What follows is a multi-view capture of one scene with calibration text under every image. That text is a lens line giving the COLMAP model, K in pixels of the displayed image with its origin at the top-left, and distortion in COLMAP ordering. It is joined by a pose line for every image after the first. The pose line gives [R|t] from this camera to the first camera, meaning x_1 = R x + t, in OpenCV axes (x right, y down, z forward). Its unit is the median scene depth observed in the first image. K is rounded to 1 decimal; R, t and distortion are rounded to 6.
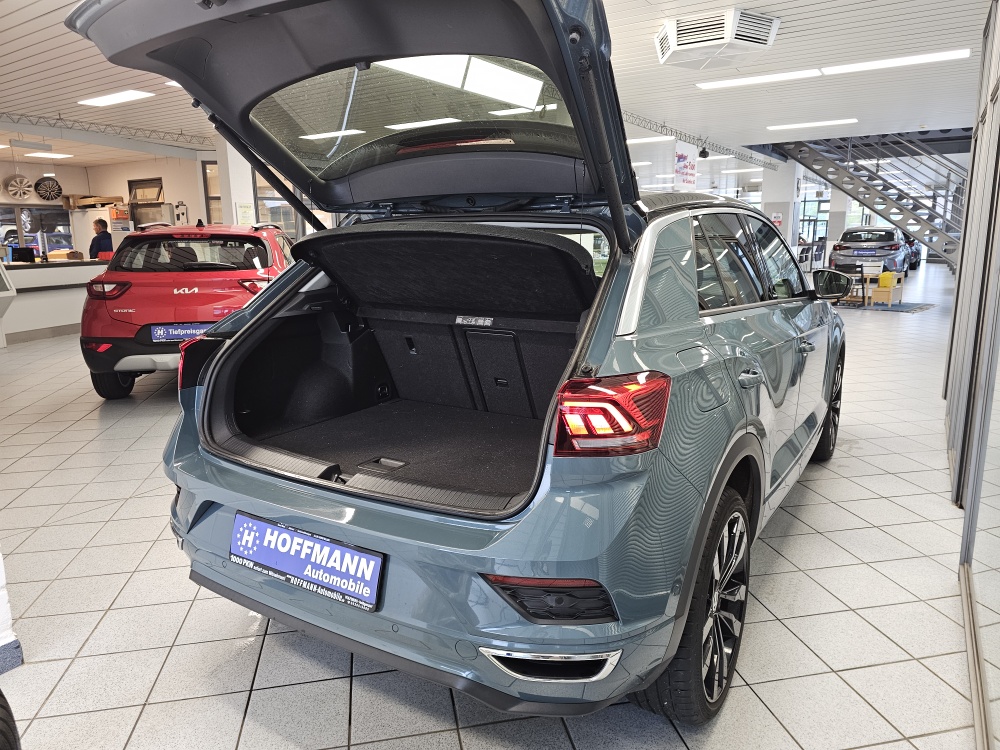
lens RADIAL K [[677.9, 0, 501.7], [0, 677.9, 360.5], [0, 0, 1]] dist [0.046362, -0.052483]
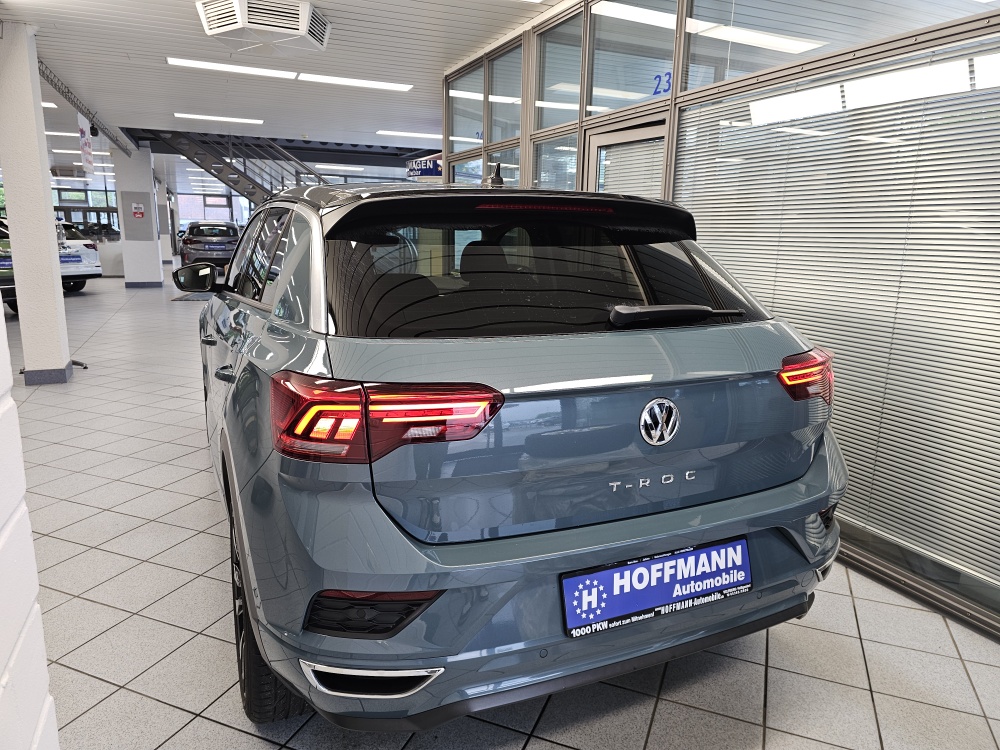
lens RADIAL K [[677.9, 0, 497.6], [0, 677.9, 372.2], [0, 0, 1]] dist [0.046362, -0.052483]
pose [[0.549773, -0.148940, 0.821928, -1.123779], [0.127471, 0.987410, 0.093663, -0.105955], [-0.825530, 0.053278, 0.561837, 0.648292]]
